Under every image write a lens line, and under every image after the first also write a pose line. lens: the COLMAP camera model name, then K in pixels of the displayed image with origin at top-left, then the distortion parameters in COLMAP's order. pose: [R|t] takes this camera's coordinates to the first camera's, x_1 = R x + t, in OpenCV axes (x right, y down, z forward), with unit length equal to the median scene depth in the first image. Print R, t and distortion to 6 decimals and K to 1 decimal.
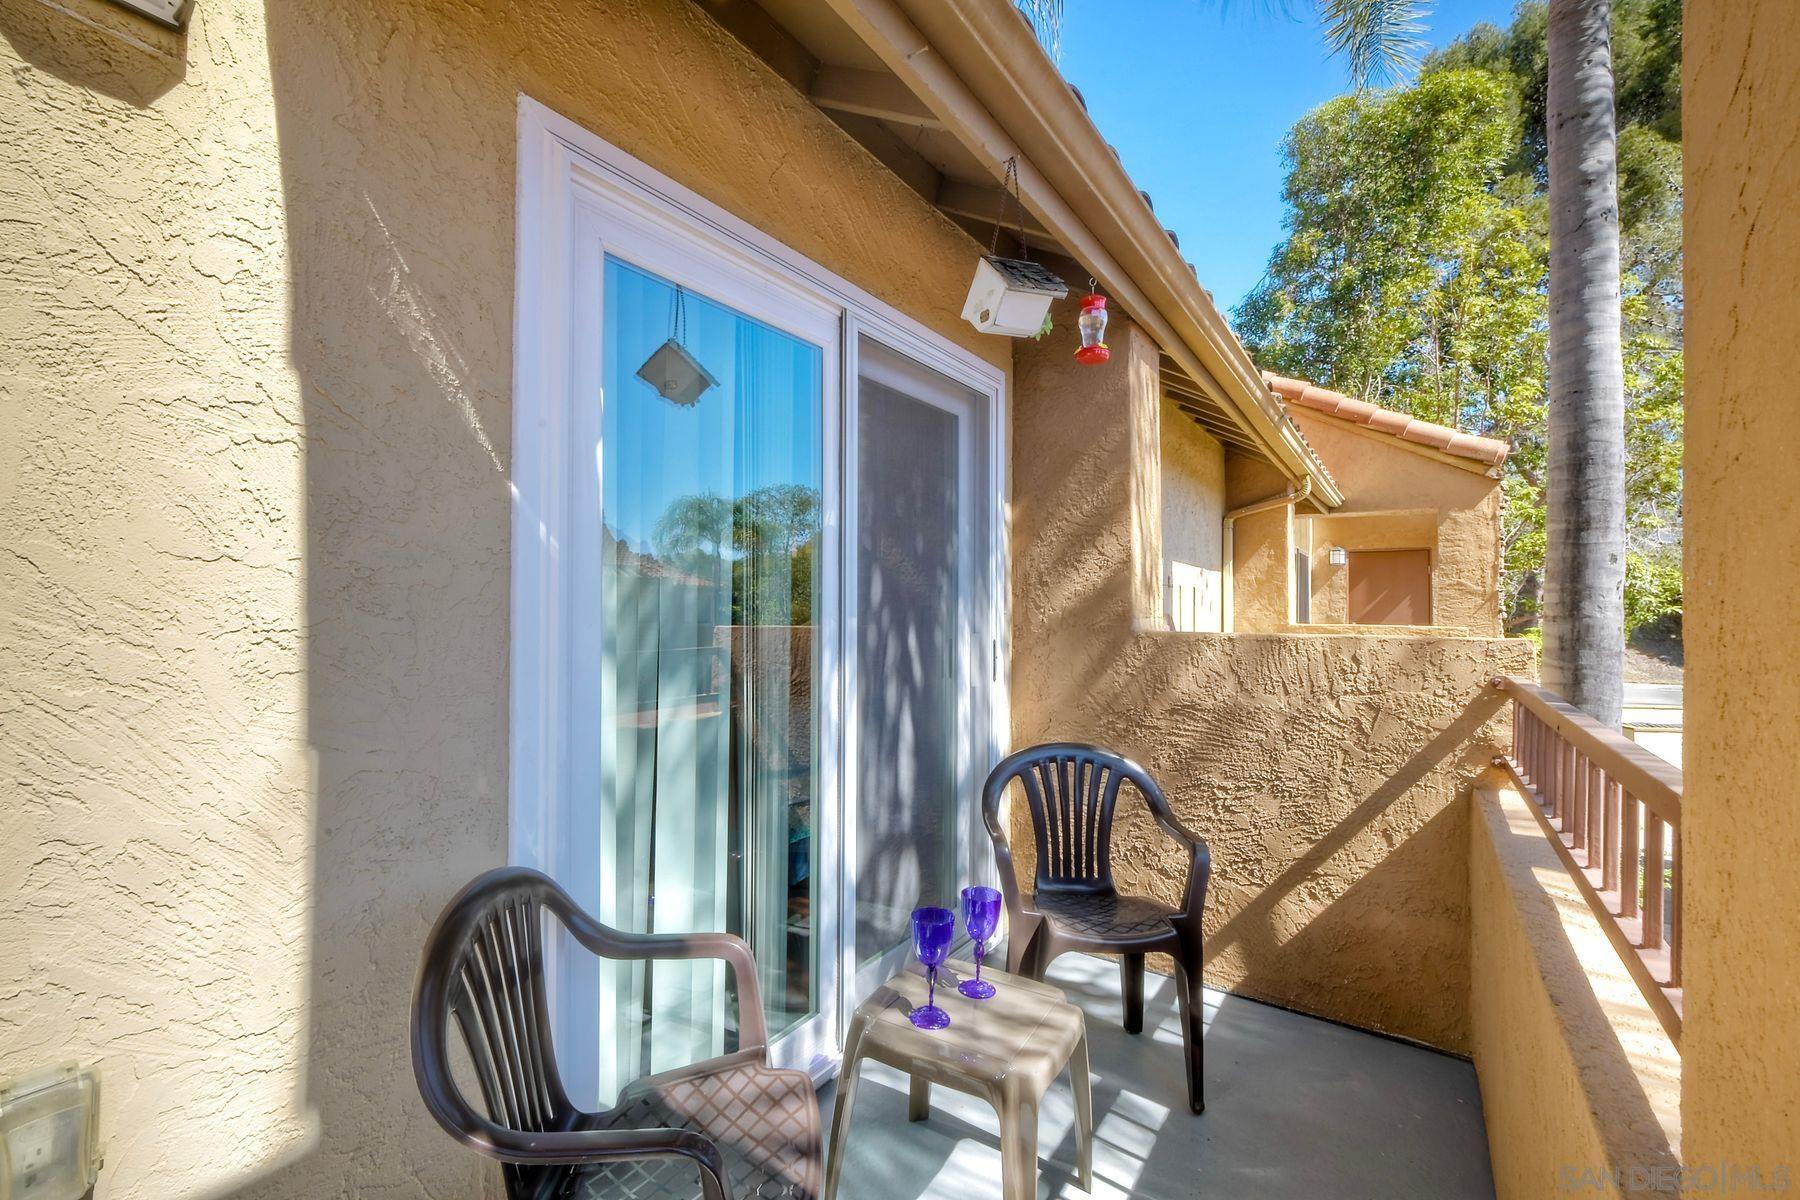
lens RADIAL K [[805.1, 0, 886.0], [0, 805.1, 601.4], [0, 0, 1]] dist [0.003533, -0.002063]
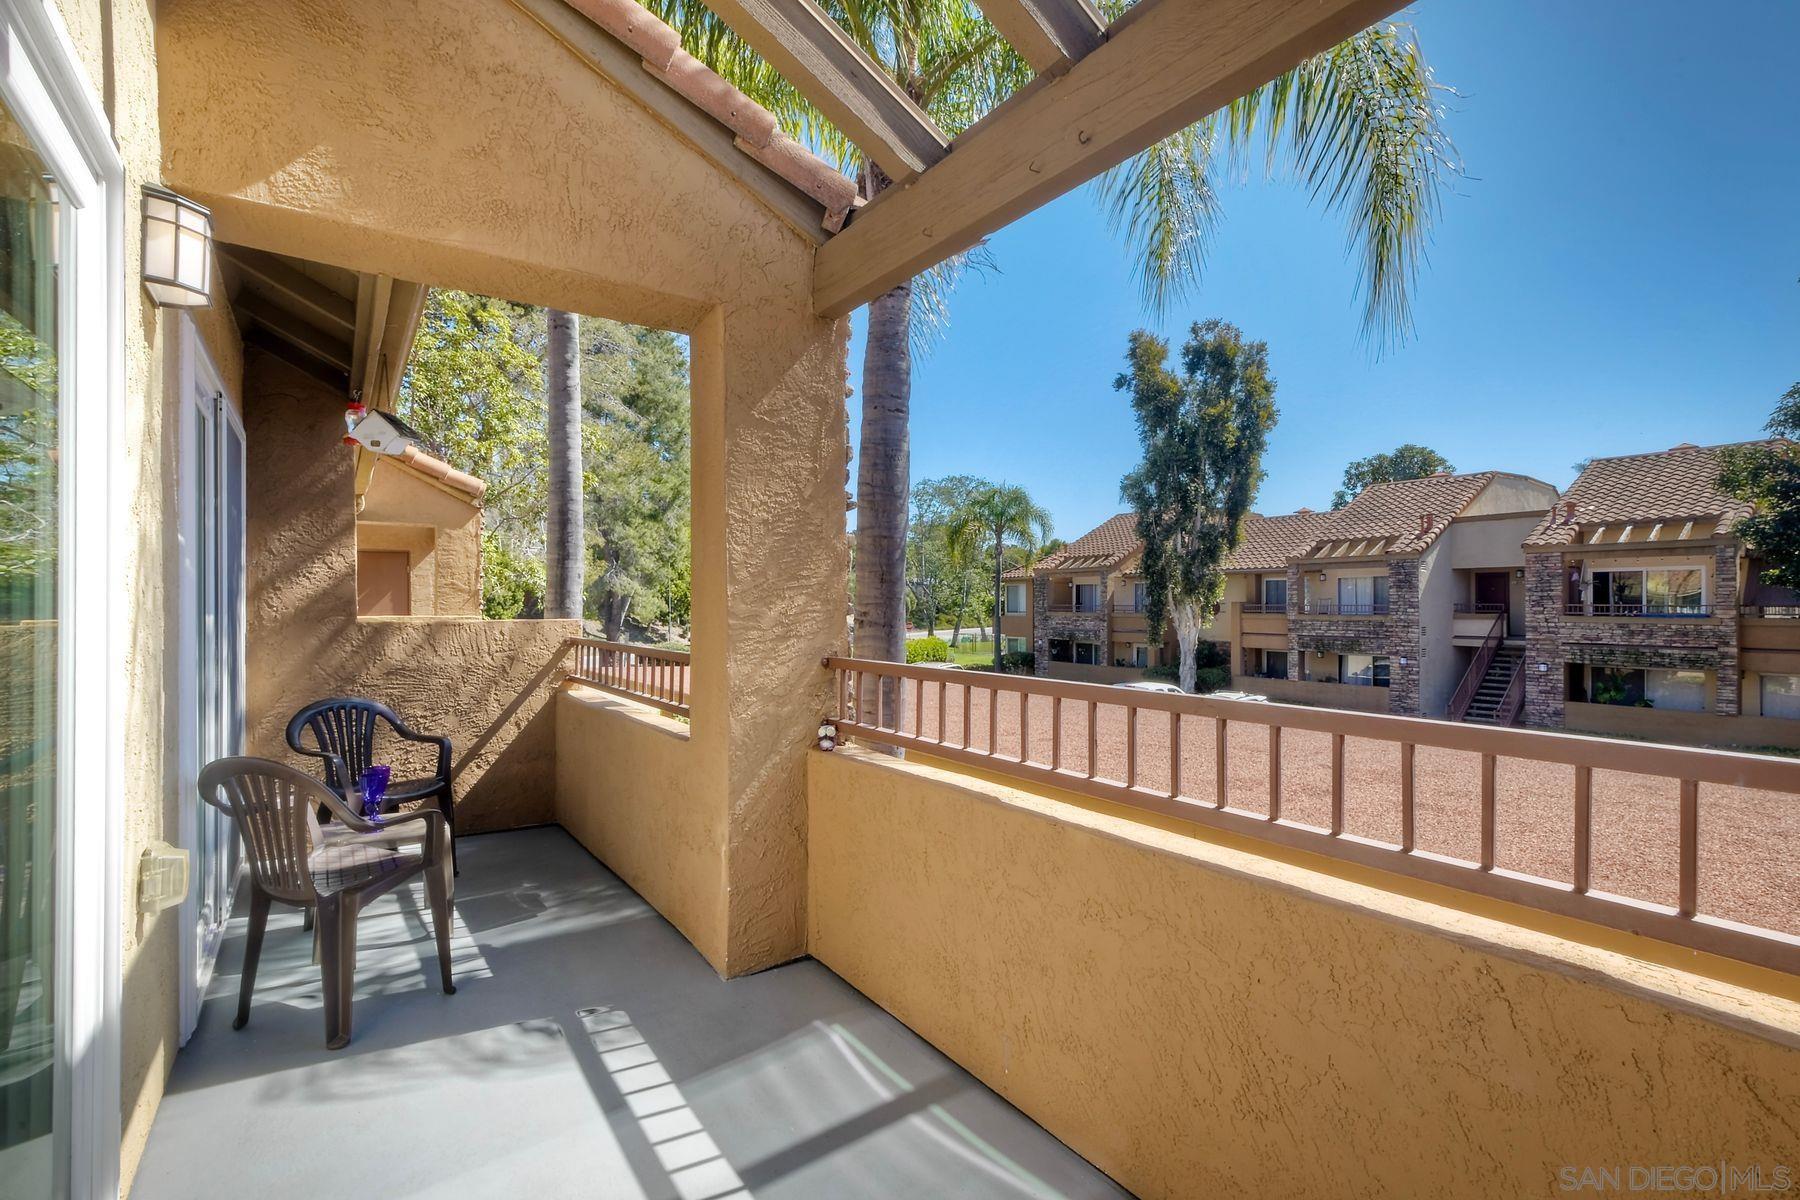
lens RADIAL K [[805.1, 0, 903.5], [0, 805.1, 596.7], [0, 0, 1]] dist [0.003533, -0.002063]
pose [[0.362582, -0.000166, 0.931952, -0.674714], [-0.003761, 0.999992, 0.001641, -0.014935], [-0.931944, -0.004100, 0.362578, -0.444387]]
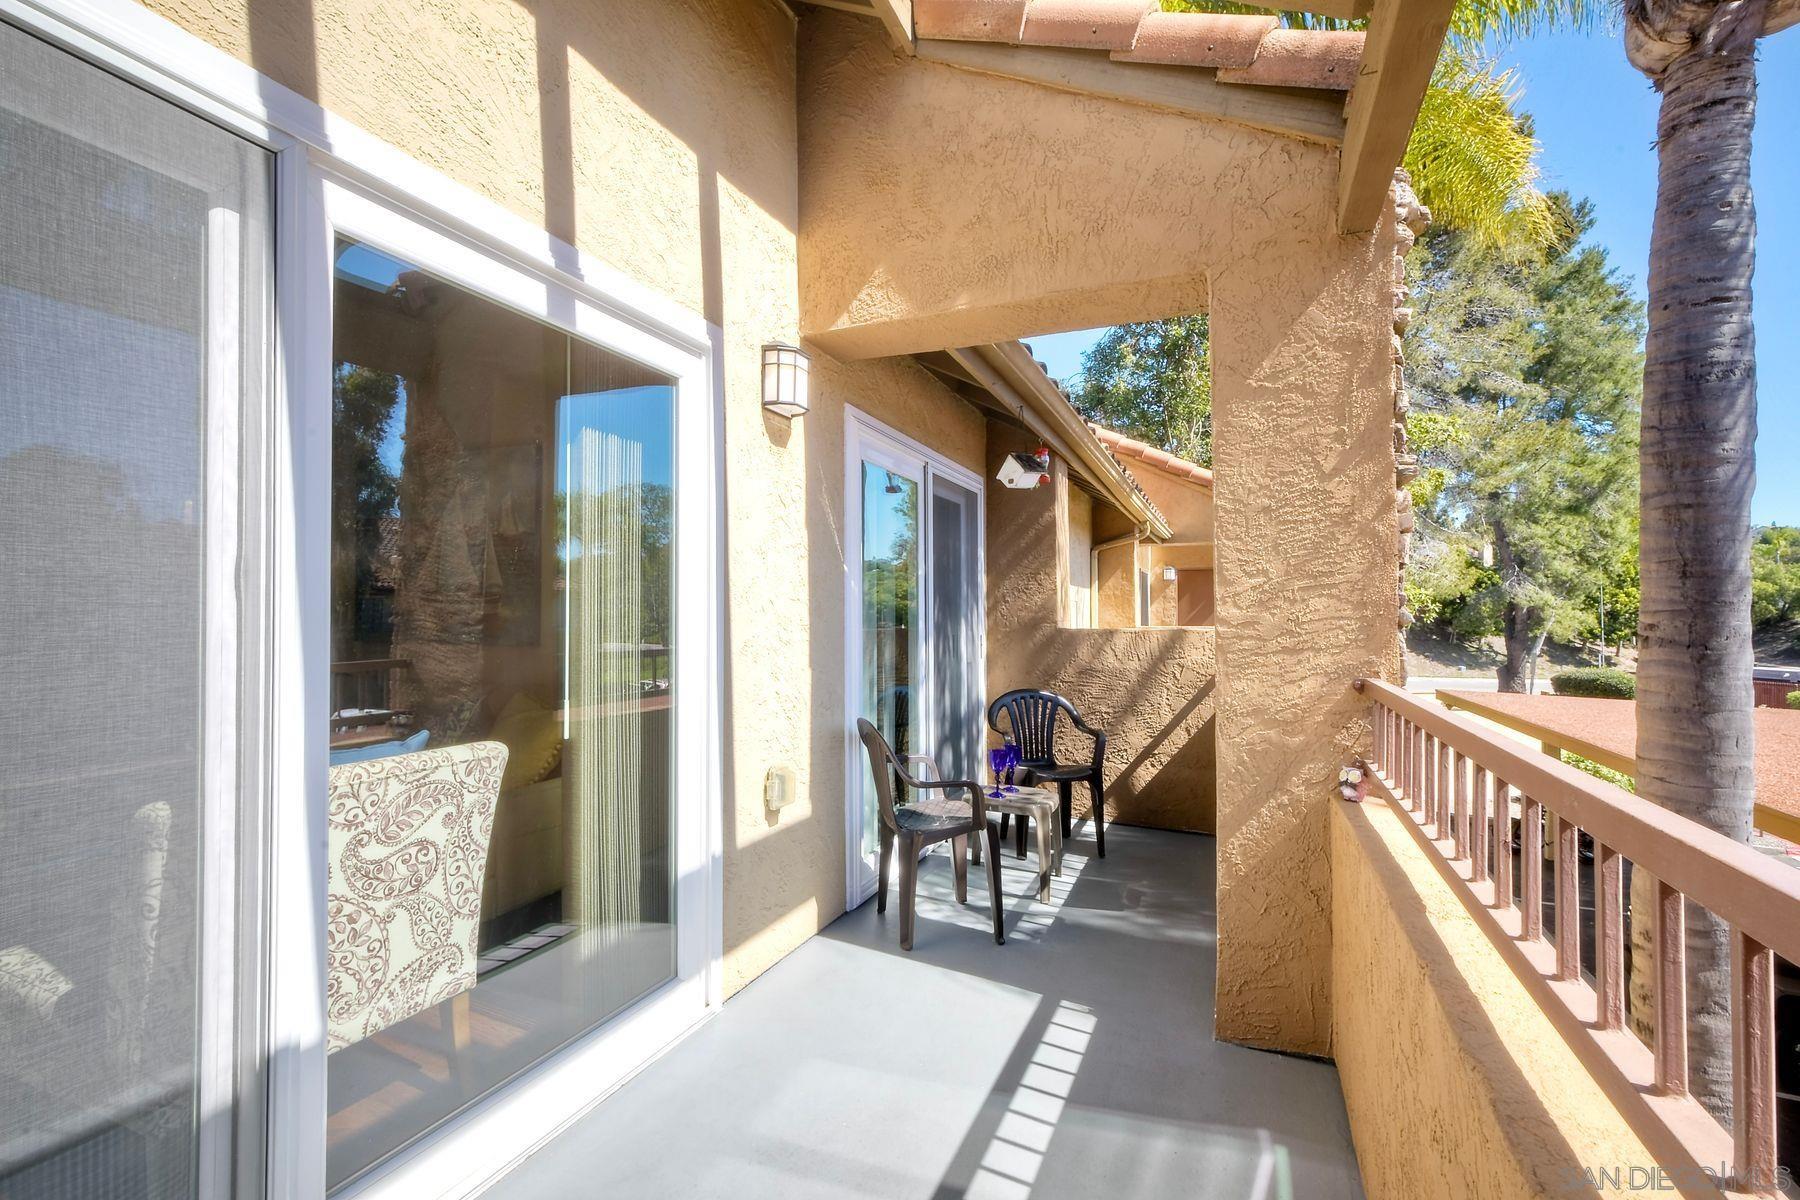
lens RADIAL K [[805.1, 0, 902.2], [0, 805.1, 608.9], [0, 0, 1]] dist [0.003533, -0.002063]
pose [[0.982444, -0.005865, 0.186468, -0.348257], [0.006431, 0.999976, -0.002431, -0.004133], [-0.186449, 0.003588, 0.982458, -0.654170]]
